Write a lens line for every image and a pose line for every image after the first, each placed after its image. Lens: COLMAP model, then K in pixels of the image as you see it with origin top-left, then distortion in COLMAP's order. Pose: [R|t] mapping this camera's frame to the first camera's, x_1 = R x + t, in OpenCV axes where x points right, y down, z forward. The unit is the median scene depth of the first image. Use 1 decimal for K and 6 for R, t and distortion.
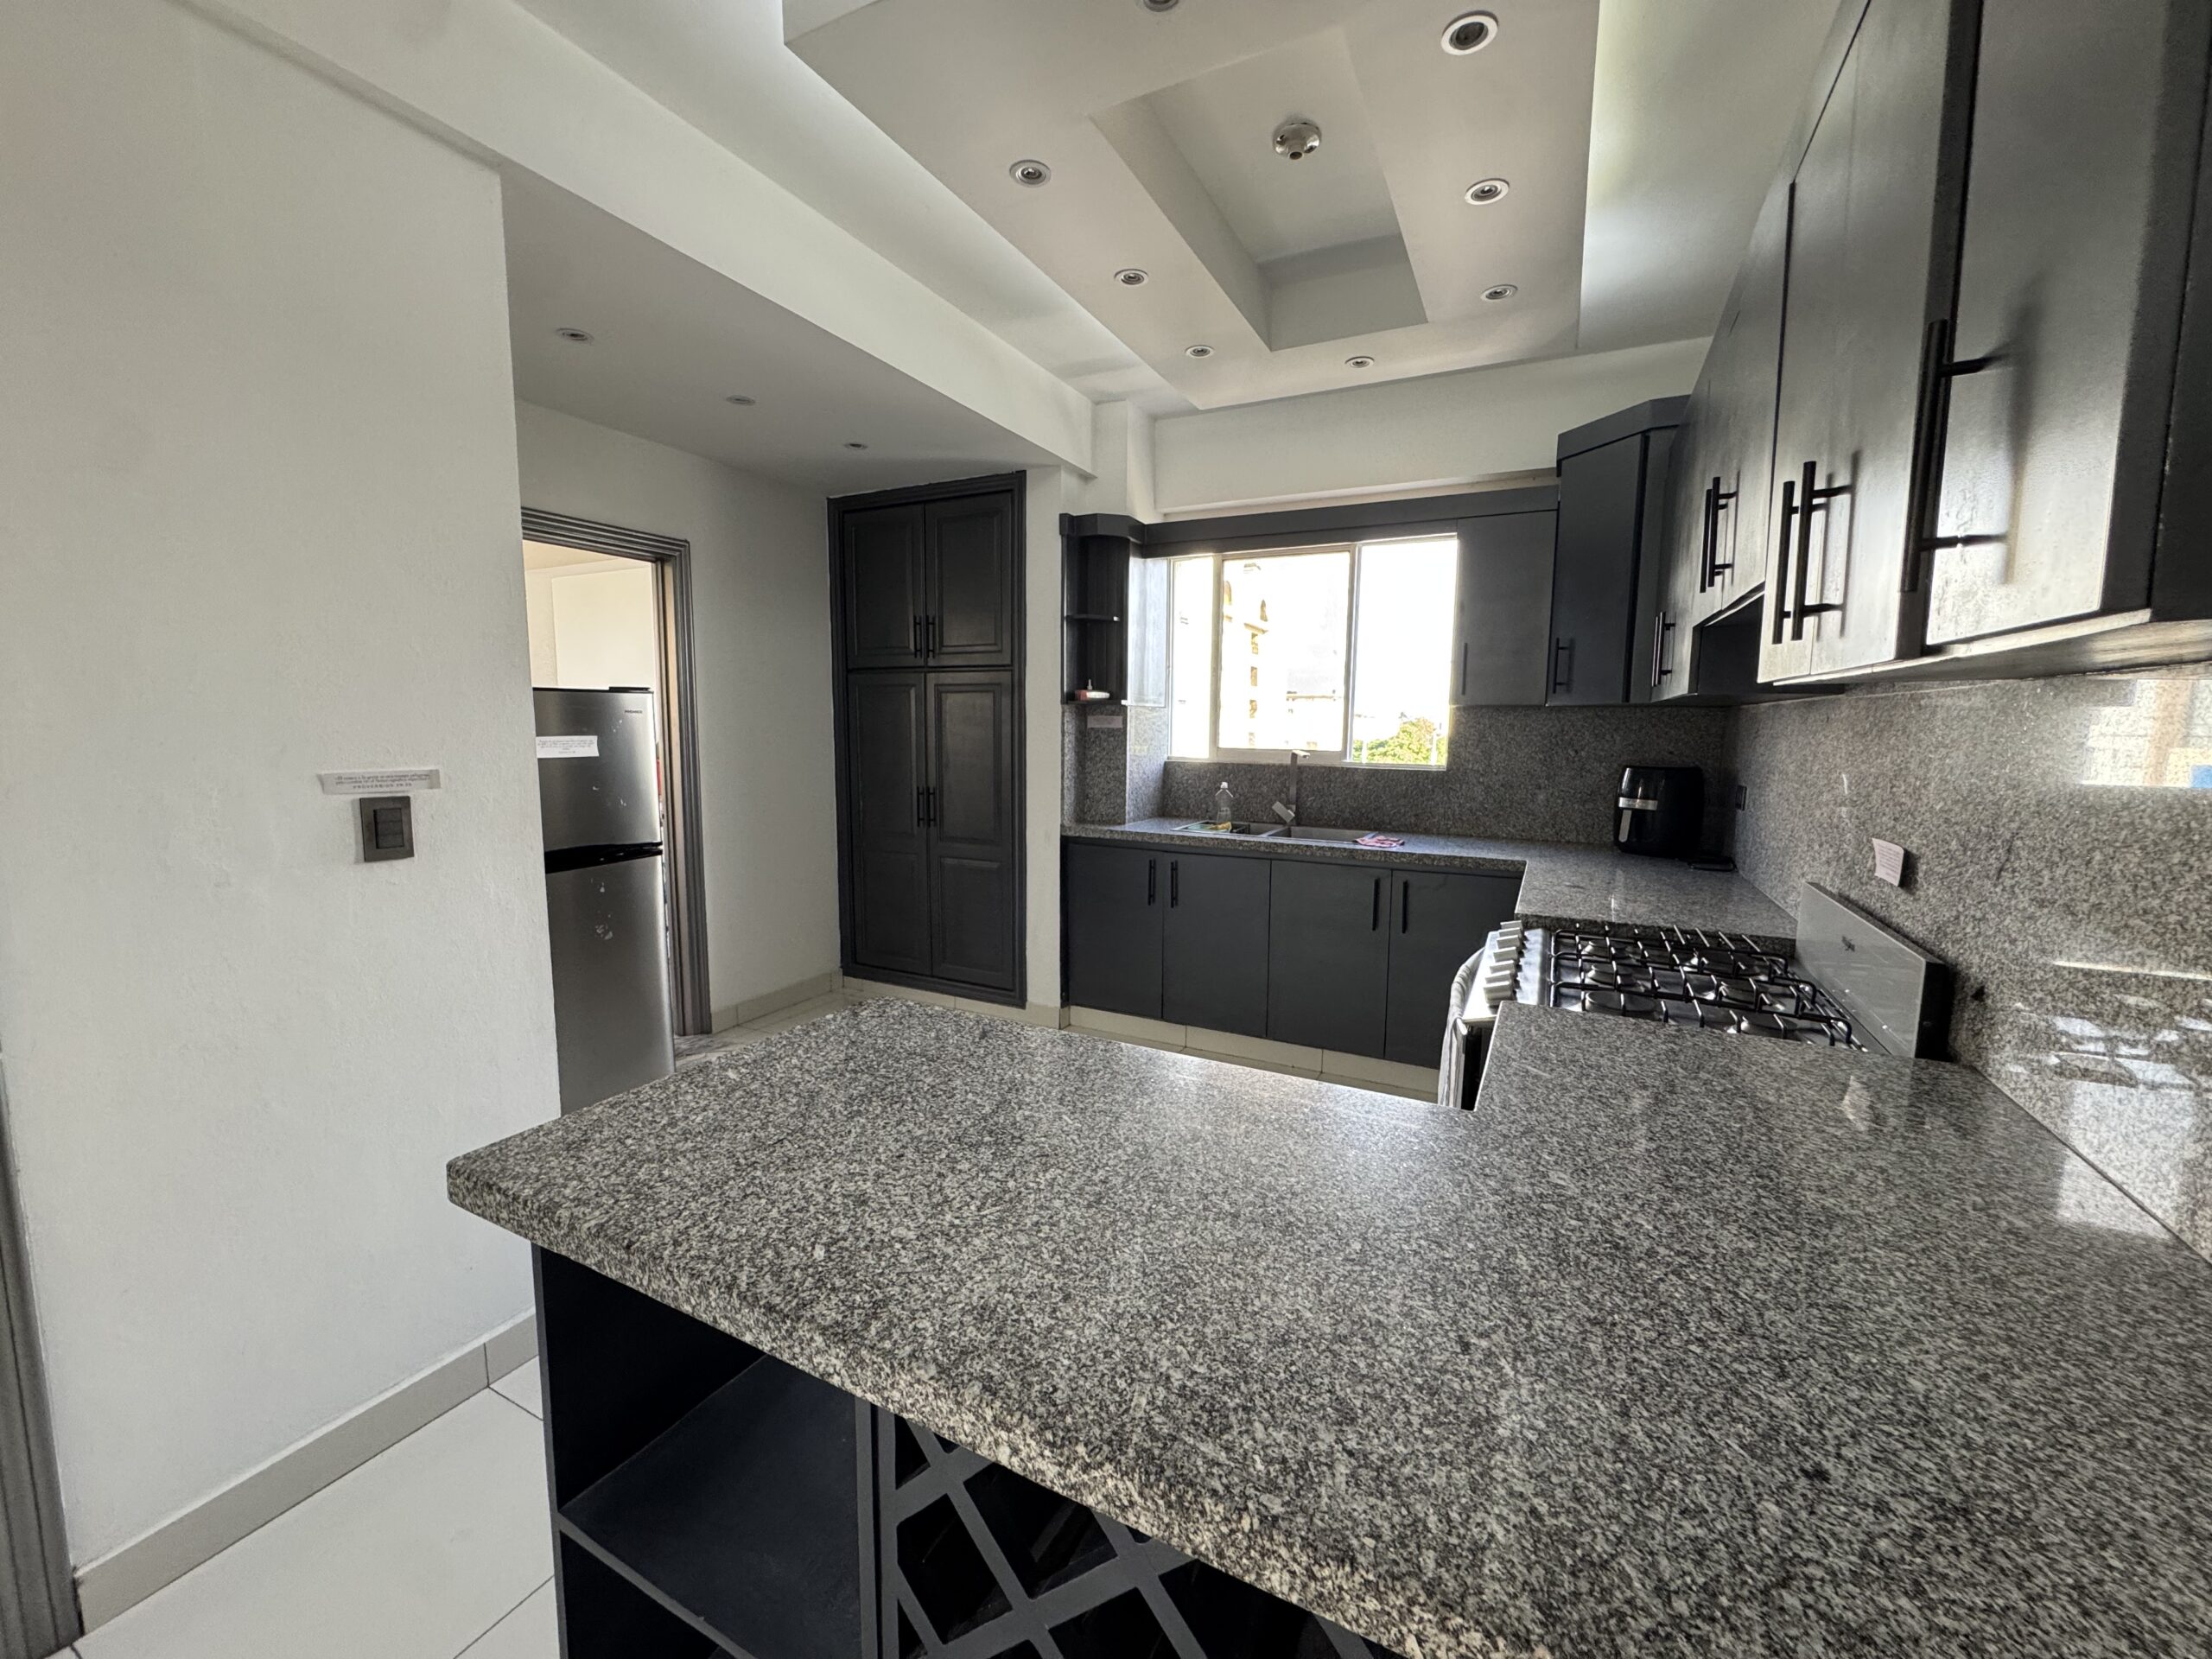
lens RADIAL K [[881.7, 0, 1110.4], [0, 881.7, 826.2], [0, 0, 1]] dist [-0.005688, 0.001394]
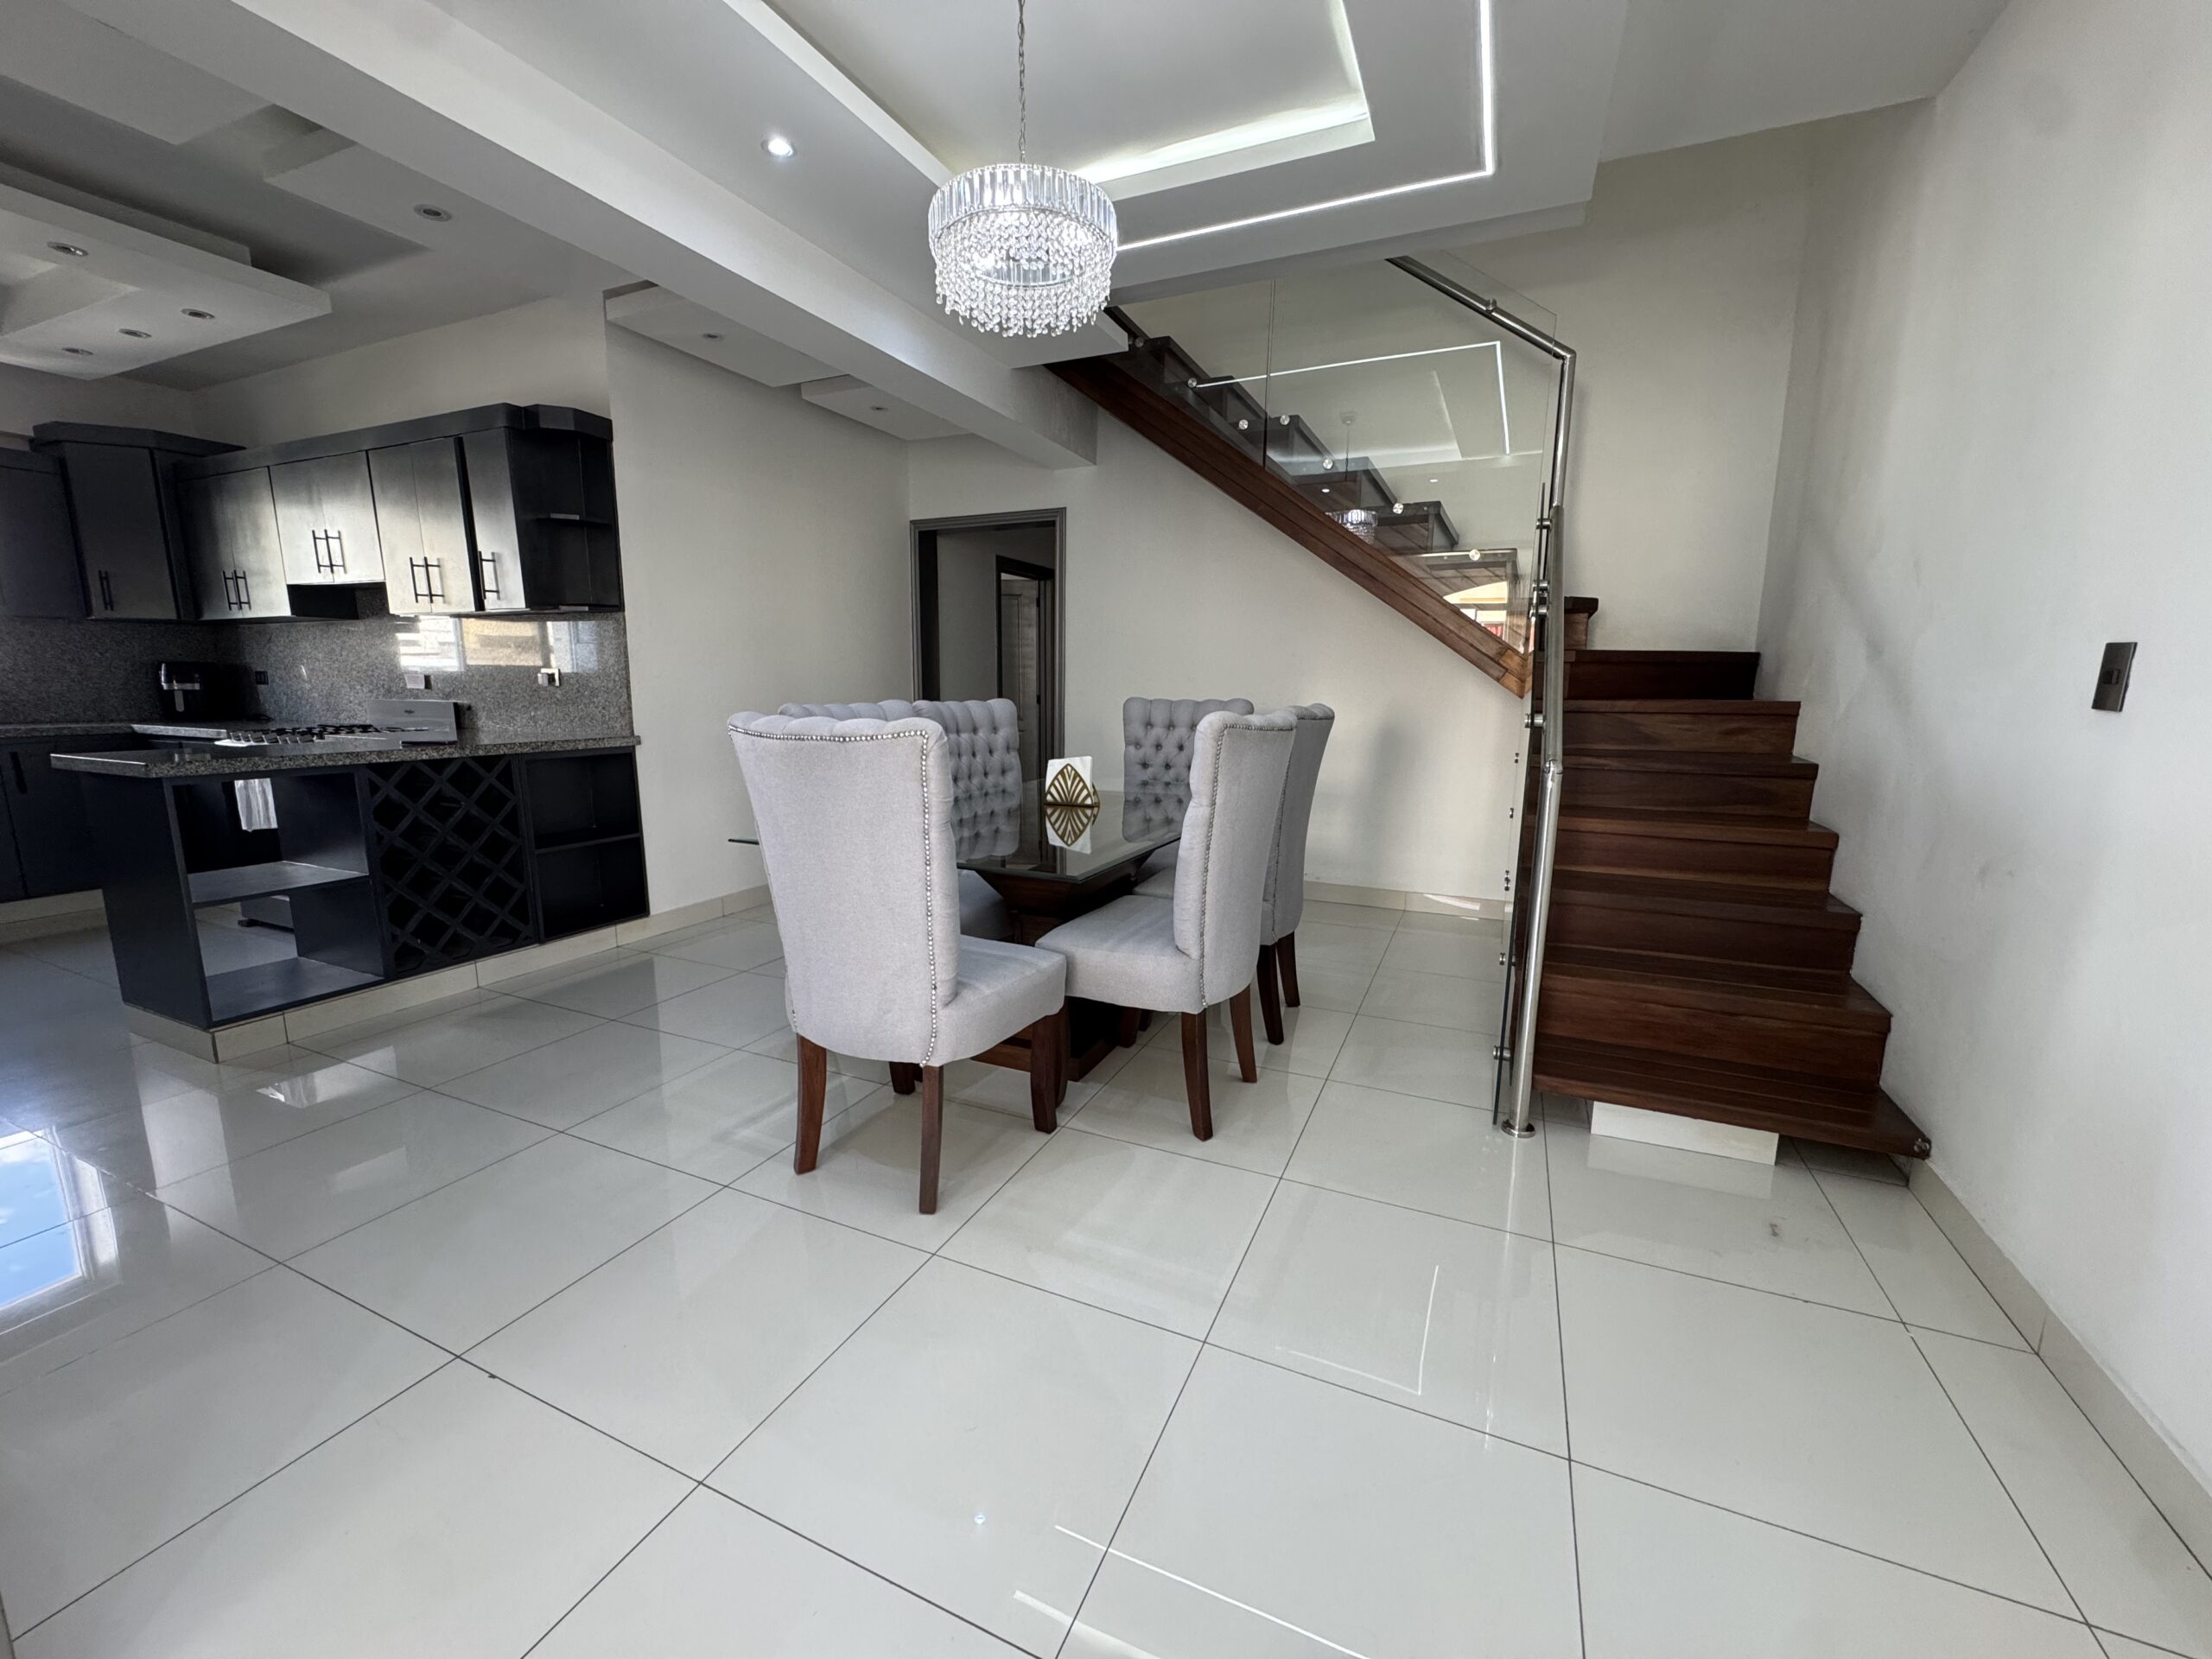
lens RADIAL K [[881.7, 0, 1103.3], [0, 881.7, 828.4], [0, 0, 1]] dist [-0.005688, 0.001394]
pose [[-0.051088, -0.176015, 0.983061, -2.069195], [0.111506, 0.977186, 0.180758, 0.237963], [-0.992450, 0.118852, -0.030296, -1.044014]]
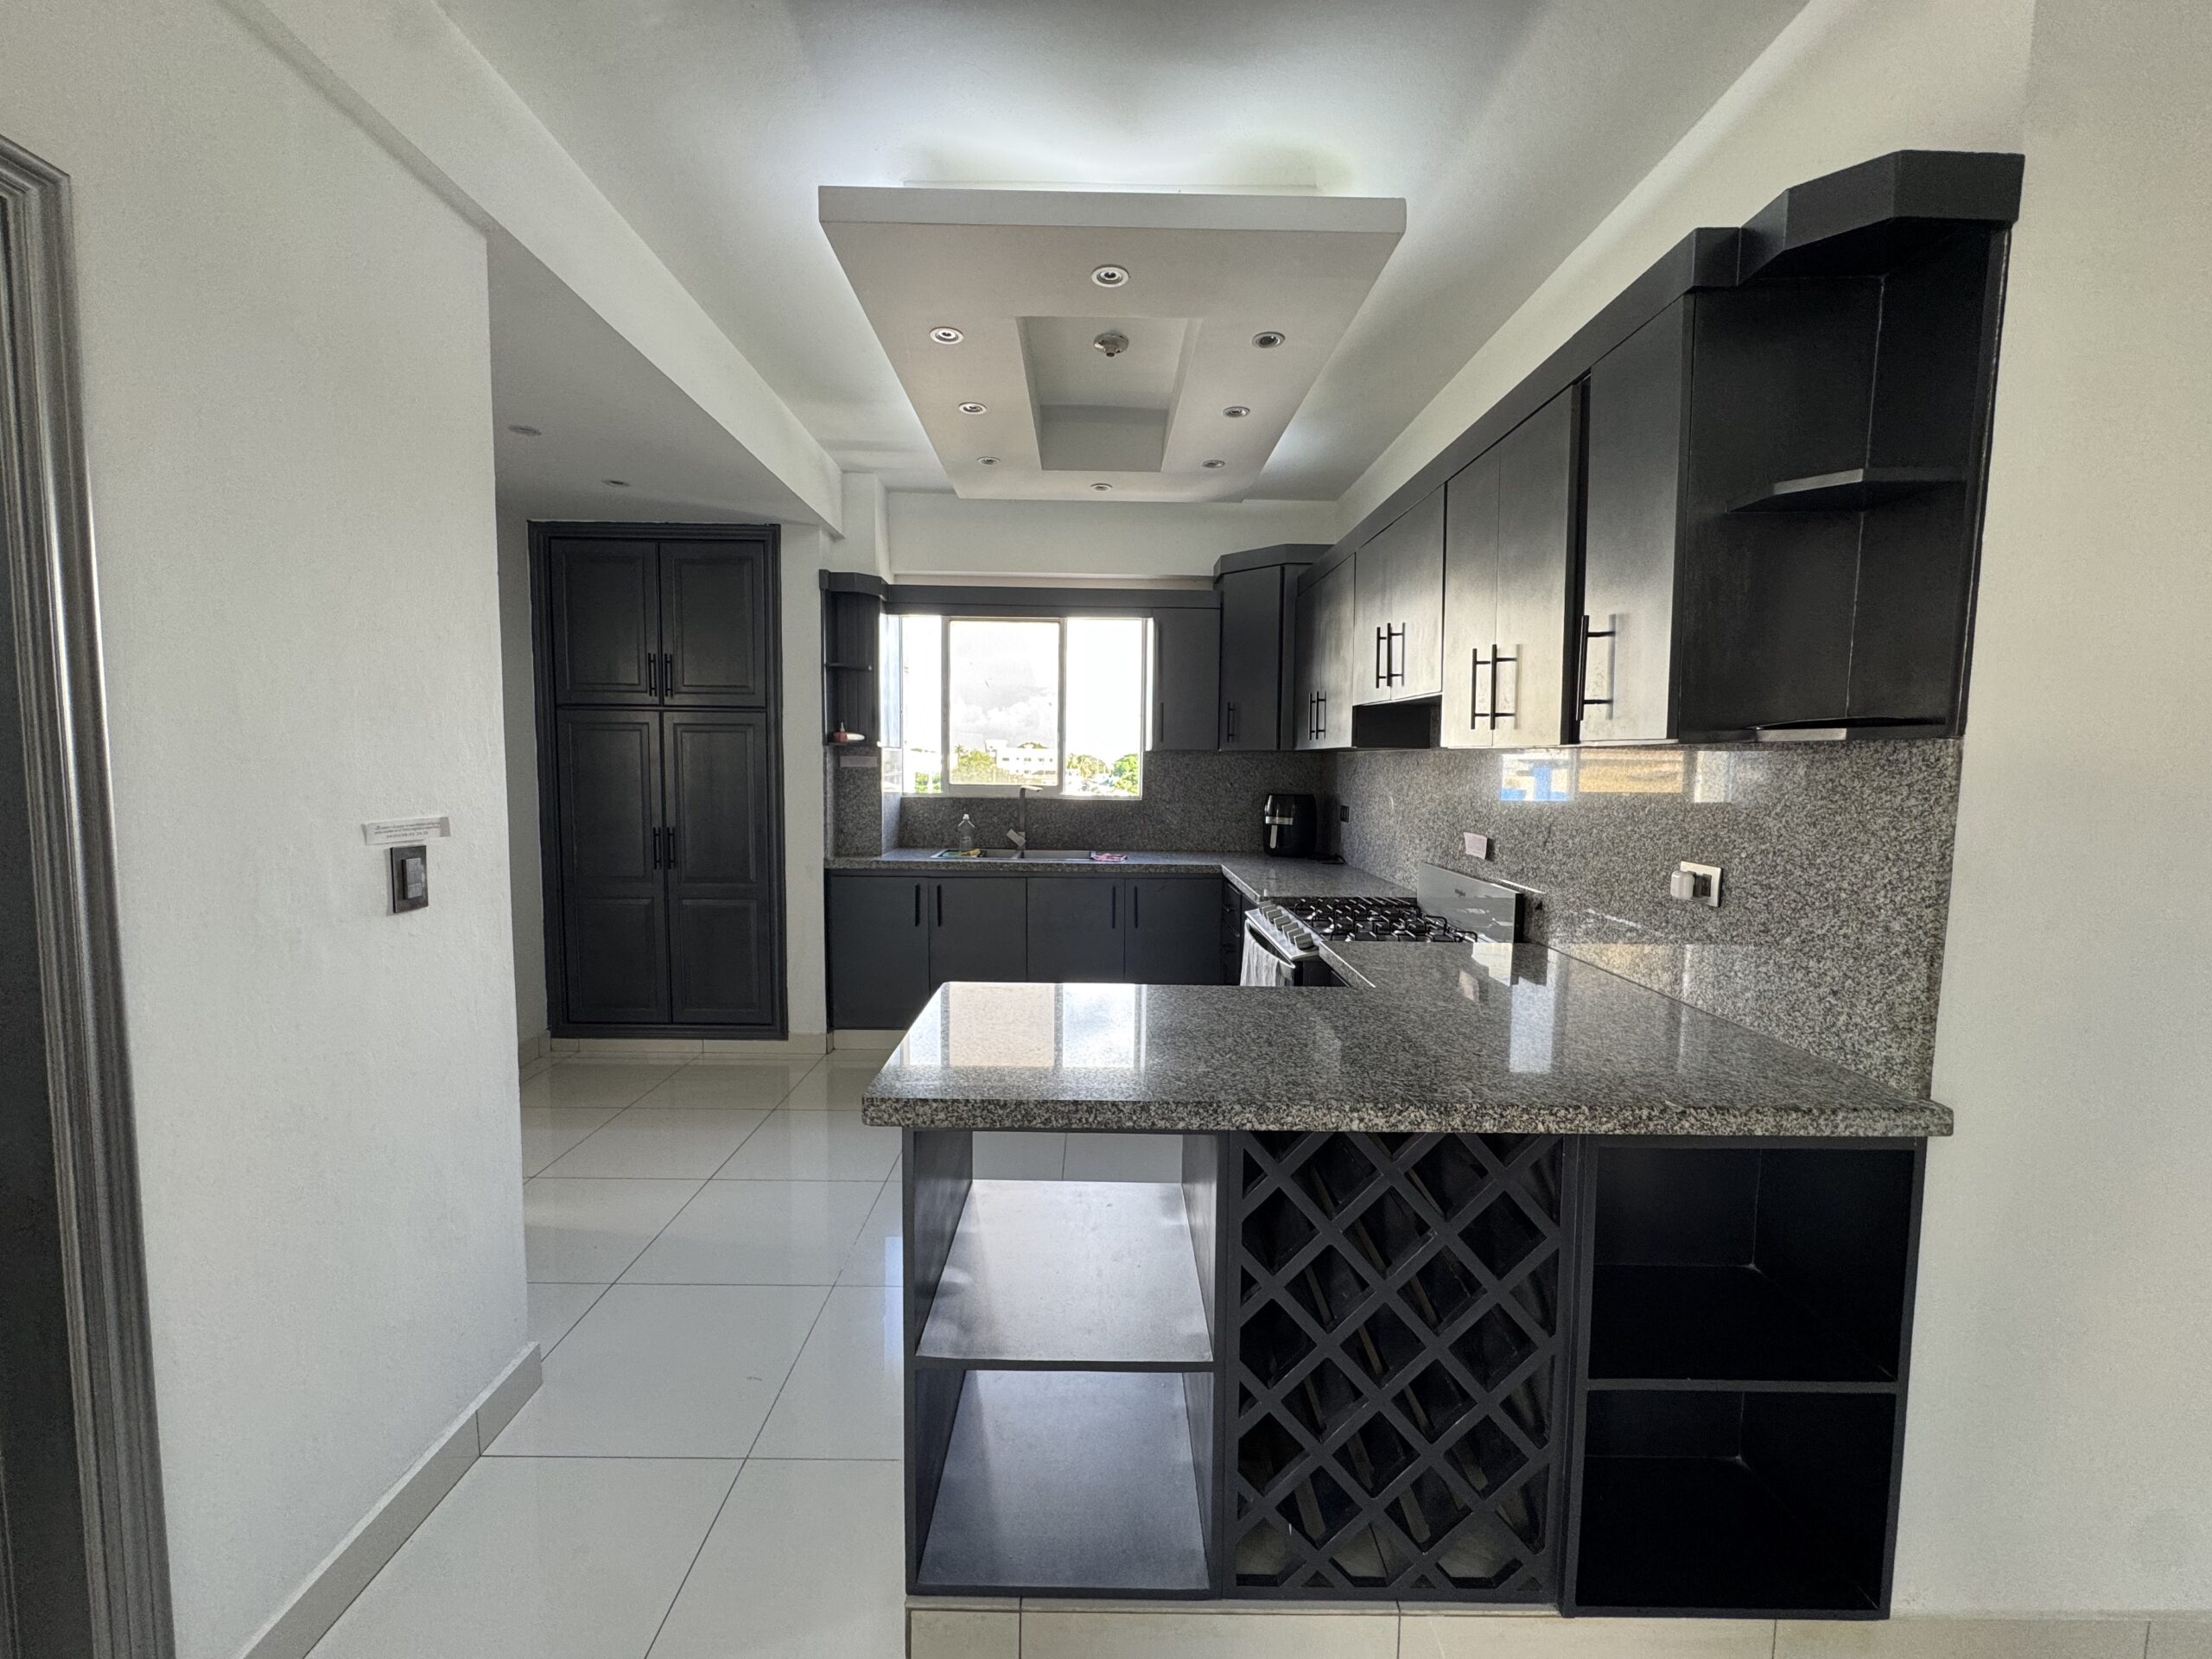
lens RADIAL K [[881.7, 0, 1107.2], [0, 881.7, 822.0], [0, 0, 1]] dist [-0.005688, 0.001394]
pose [[0.884363, -0.031574, 0.465730, -0.599682], [0.051316, 0.998239, -0.029769, 0.009227], [-0.463970, 0.050226, 0.884426, -0.232998]]
